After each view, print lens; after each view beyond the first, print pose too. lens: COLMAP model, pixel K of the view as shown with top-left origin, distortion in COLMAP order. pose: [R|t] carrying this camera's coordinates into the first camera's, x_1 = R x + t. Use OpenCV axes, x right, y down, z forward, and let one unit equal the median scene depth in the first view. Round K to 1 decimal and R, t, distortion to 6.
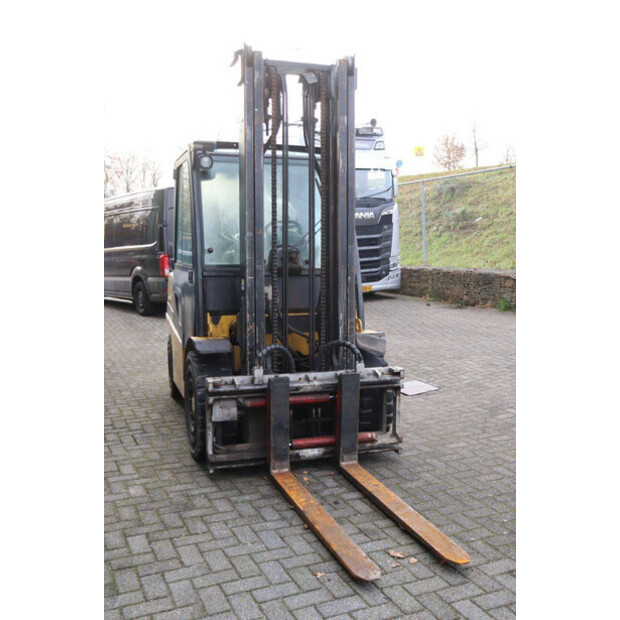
lens RADIAL K [[647.4, 0, 297.0], [0, 647.4, 307.9], [0, 0, 1]] dist [-0.077985, 0.025997]
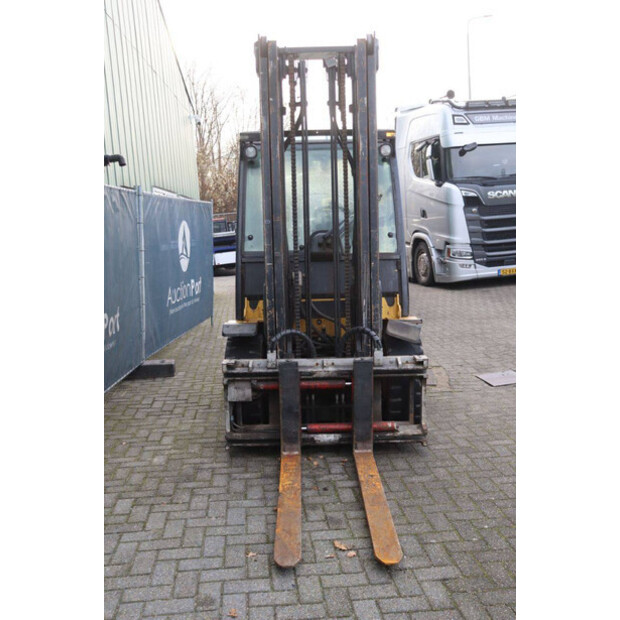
lens RADIAL K [[647.4, 0, 297.0], [0, 647.4, 307.9], [0, 0, 1]] dist [-0.077985, 0.025997]
pose [[0.948417, 0.013870, -0.316721, 0.293012], [-0.004664, 0.999545, 0.029805, -0.007726], [0.316990, -0.026790, 0.948050, 0.037467]]
